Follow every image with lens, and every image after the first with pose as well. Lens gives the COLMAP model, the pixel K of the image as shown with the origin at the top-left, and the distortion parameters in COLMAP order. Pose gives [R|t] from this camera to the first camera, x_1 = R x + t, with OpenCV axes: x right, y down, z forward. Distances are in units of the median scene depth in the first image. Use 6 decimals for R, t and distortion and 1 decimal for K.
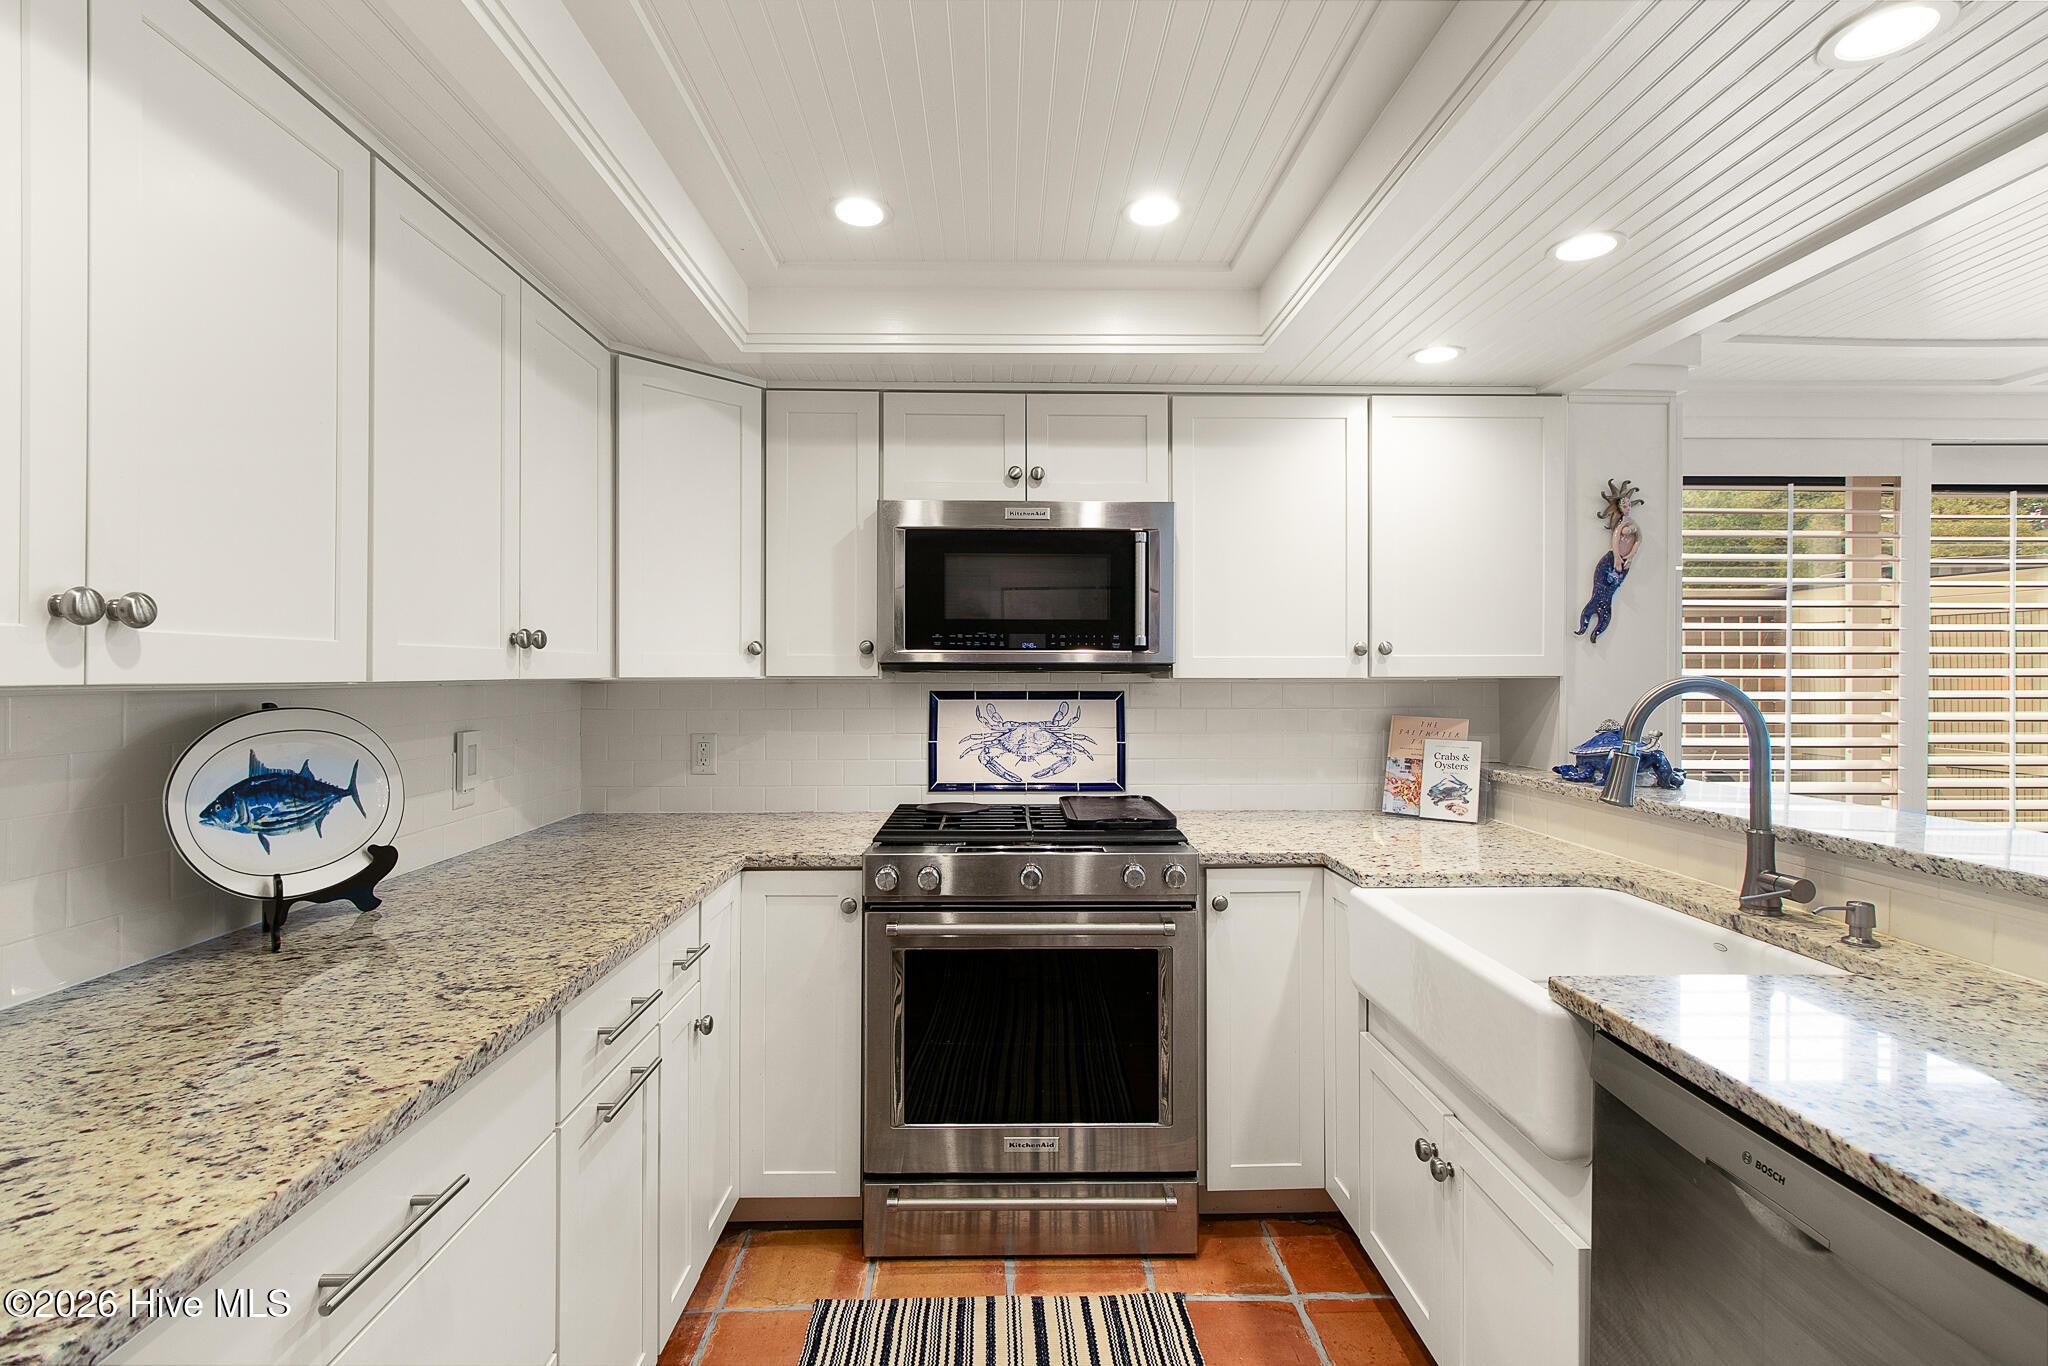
lens RADIAL K [[1133.2, 0, 1024.0], [0, 1133.2, 683.0], [0, 0, 1]] dist [0.001790, 0.000363]
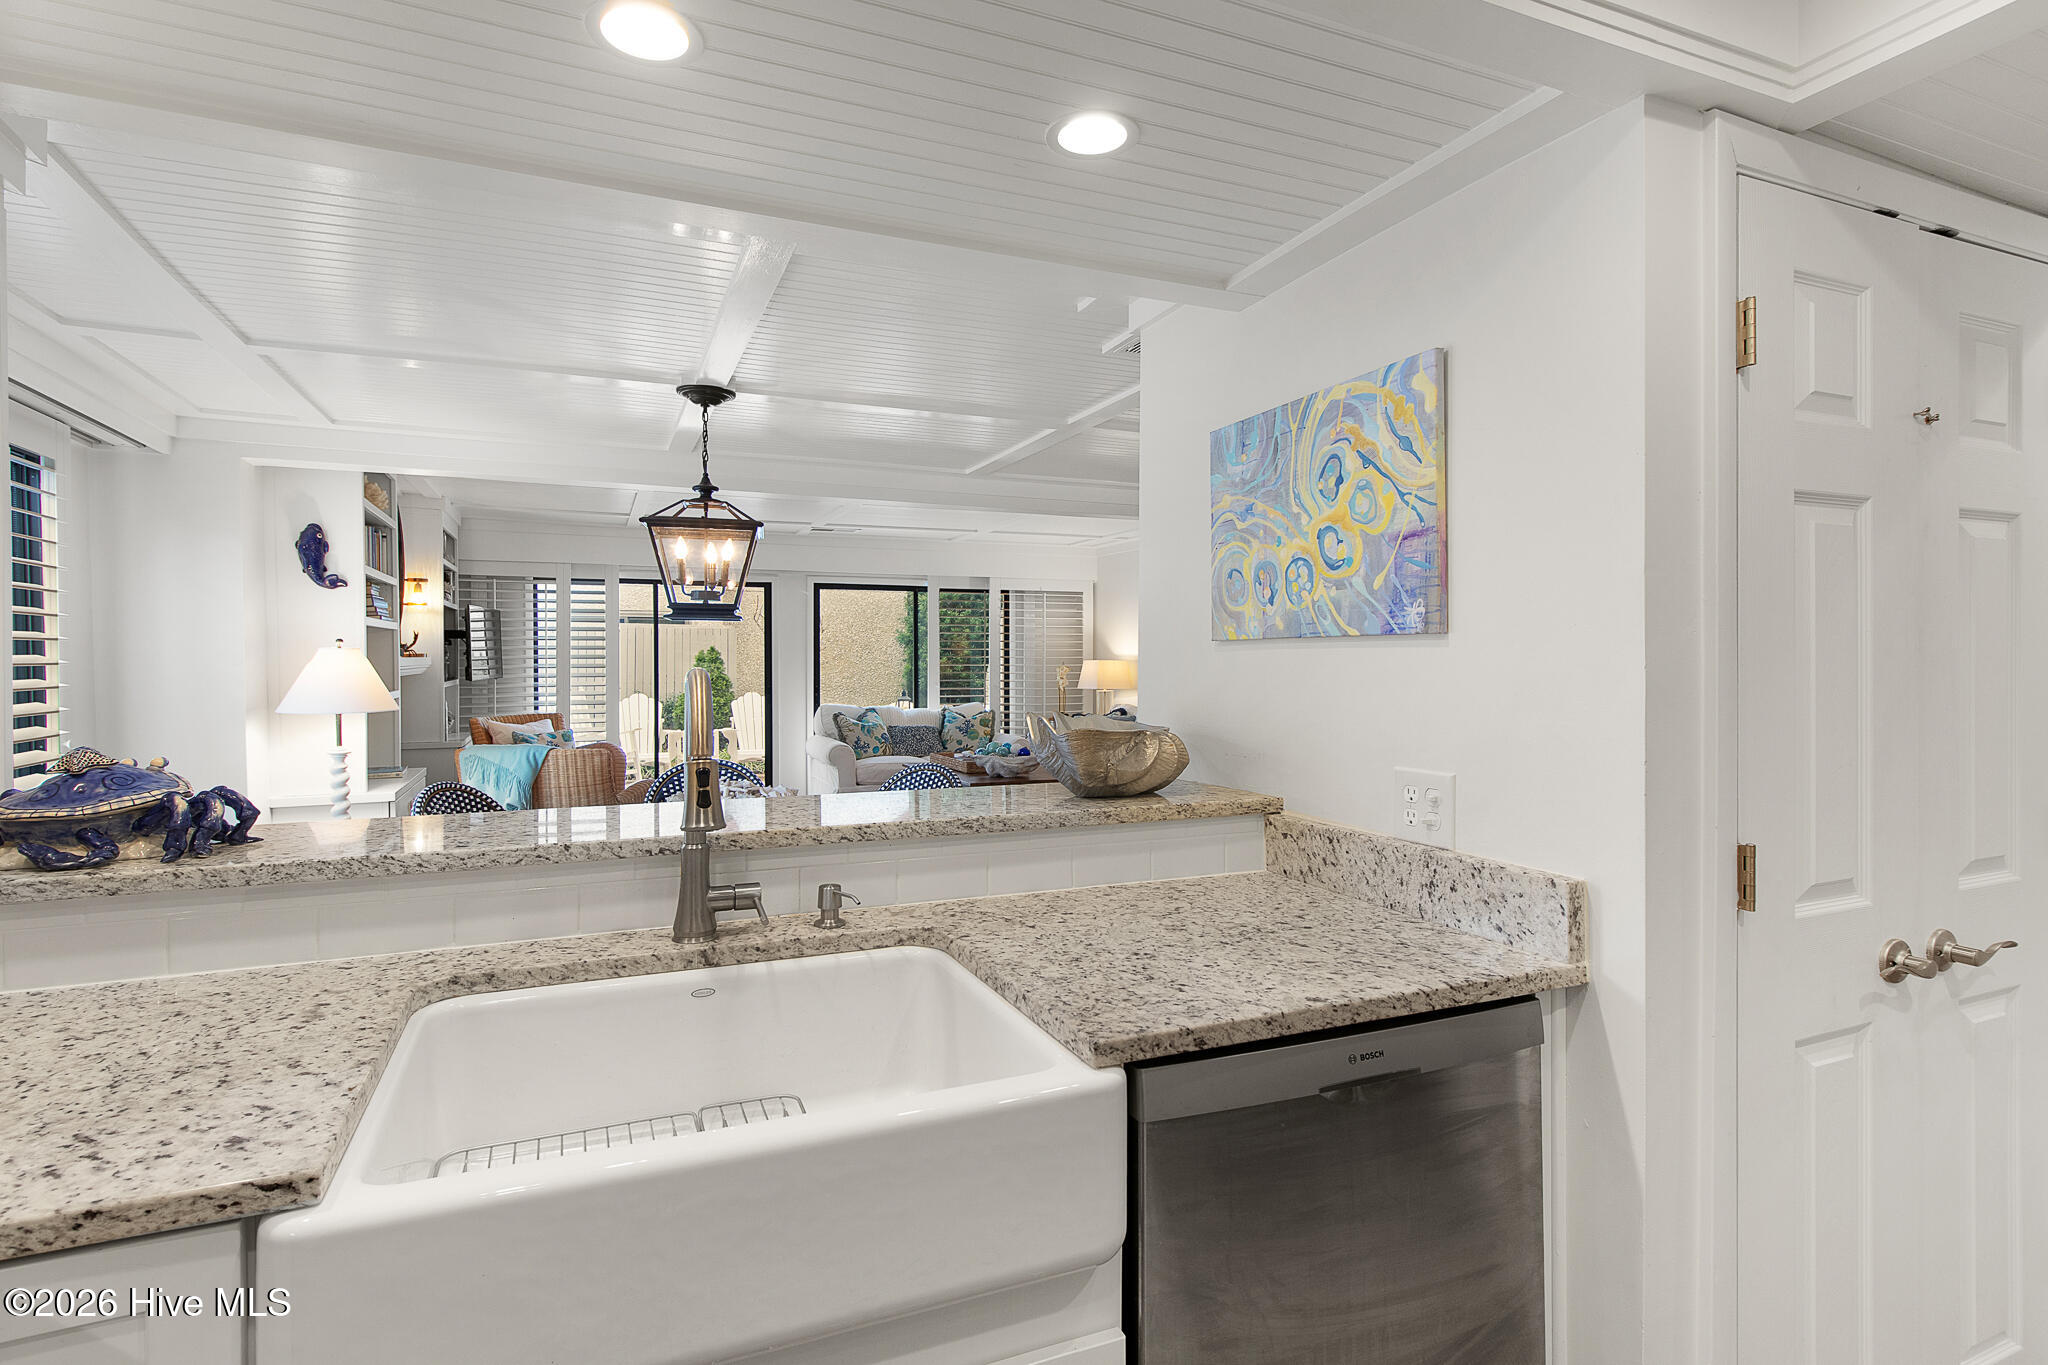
lens RADIAL K [[985.5, 0, 980.1], [0, 985.5, 673.8], [0, 0, 1]] dist [-0.002302, -0.000150]
pose [[-0.344529, -0.020032, 0.938562, -0.167111], [0.010722, 0.999623, 0.025271, -0.022371], [-0.938715, 0.018770, -0.344184, 1.357580]]
